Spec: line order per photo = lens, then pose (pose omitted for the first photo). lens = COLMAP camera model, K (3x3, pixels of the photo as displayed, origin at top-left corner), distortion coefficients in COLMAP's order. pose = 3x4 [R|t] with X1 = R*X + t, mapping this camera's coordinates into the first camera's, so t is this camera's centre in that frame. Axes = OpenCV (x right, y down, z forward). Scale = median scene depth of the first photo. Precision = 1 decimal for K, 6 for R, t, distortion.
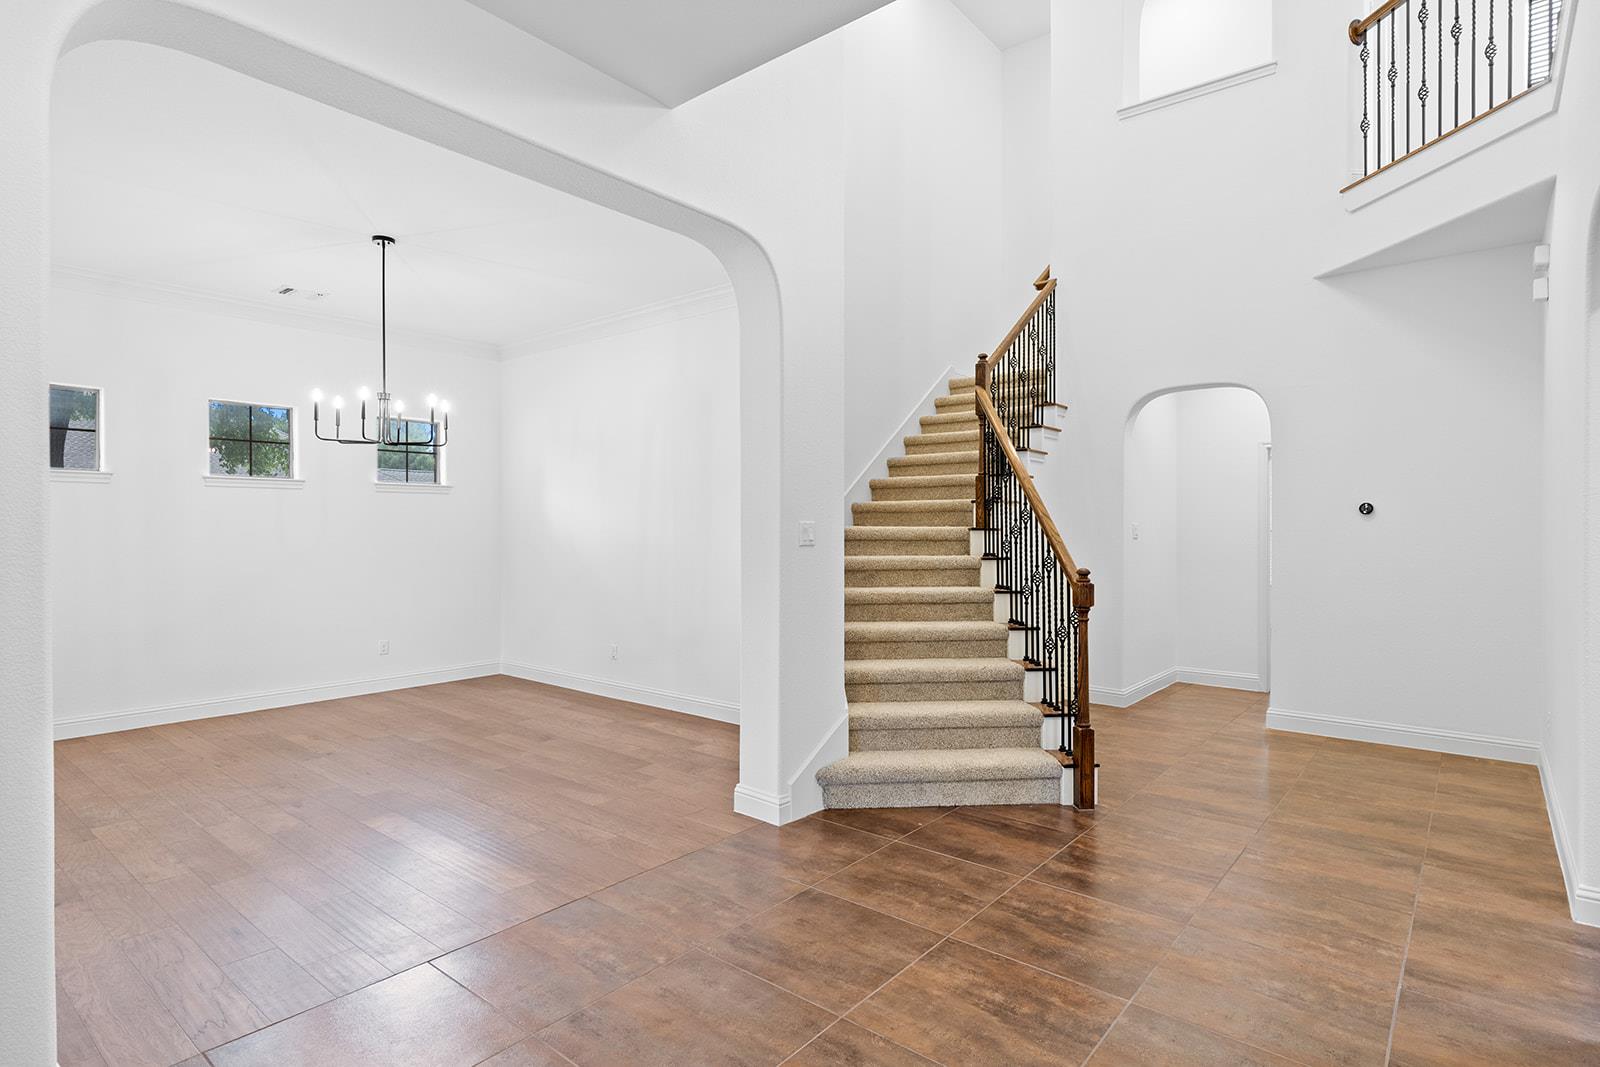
lens RADIAL K [[814.3, 0, 797.6], [0, 814.3, 535.3], [0, 0, 1]] dist [0.008260, 0.000743]
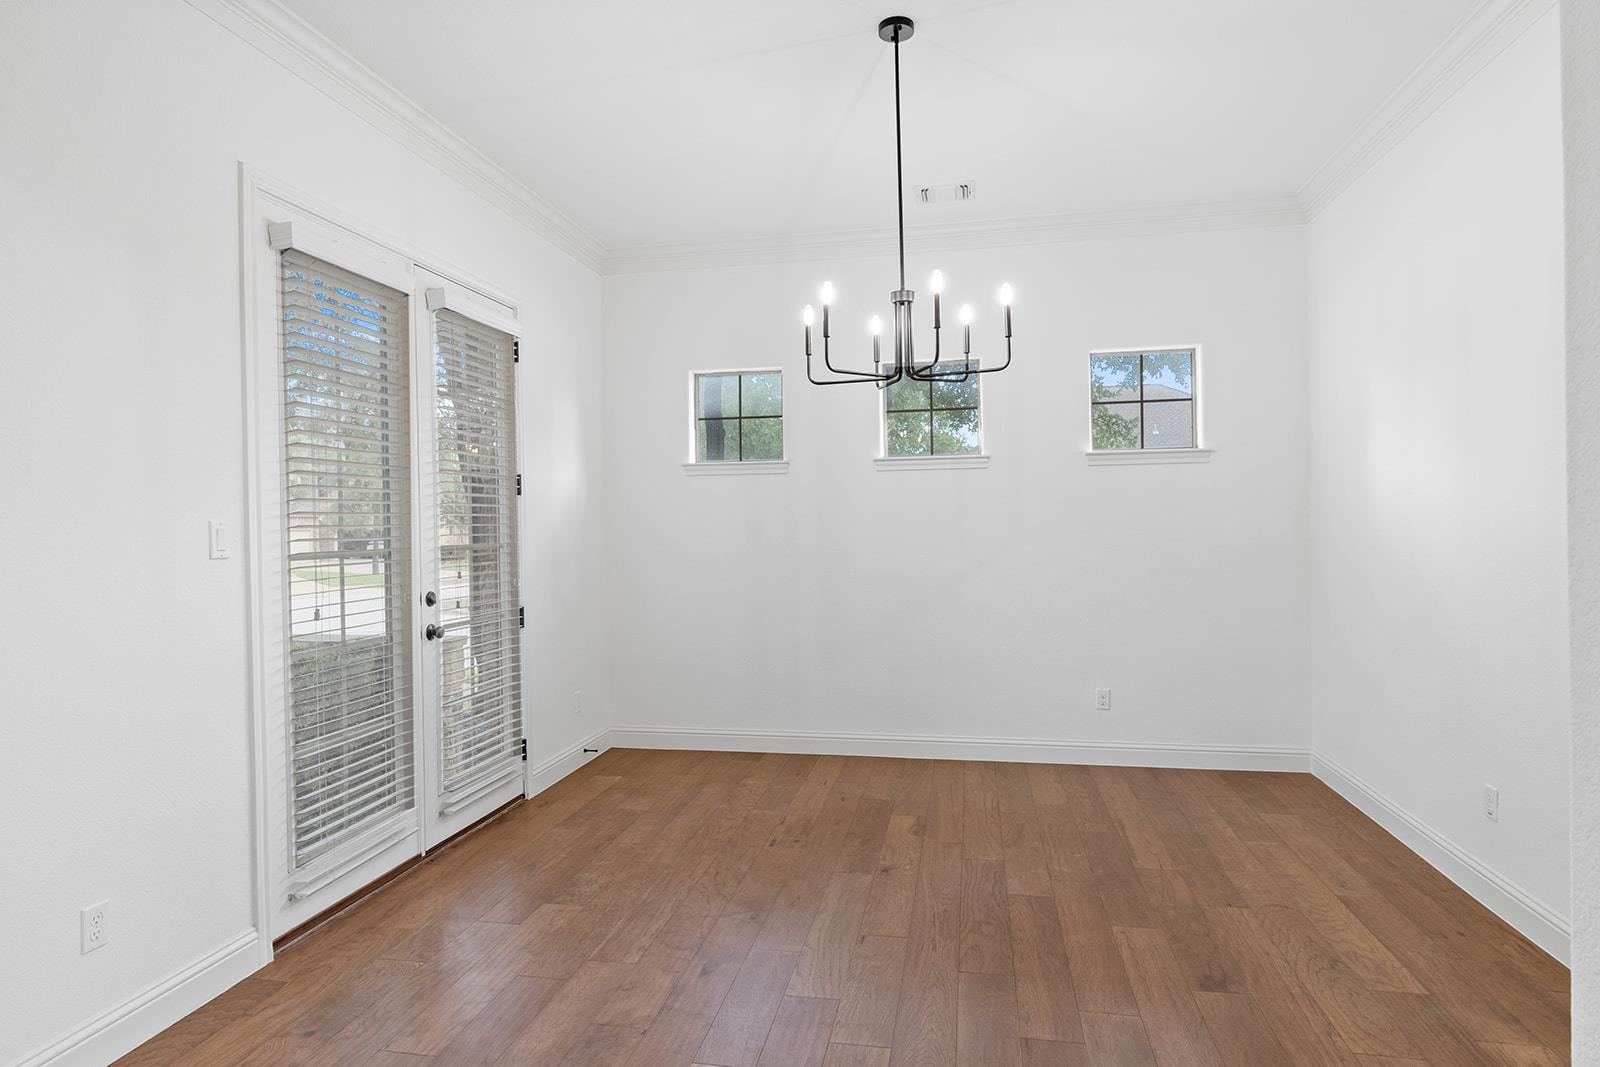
lens RADIAL K [[897.2, 0, 796.5], [0, 897.2, 533.5], [0, 0, 1]] dist [-0.000176, 0.002702]
pose [[0.461821, 0.018569, -0.886779, 0.029813], [0.008732, 0.999637, 0.025479, -0.021645], [0.886930, -0.019510, 0.461491, 0.511505]]
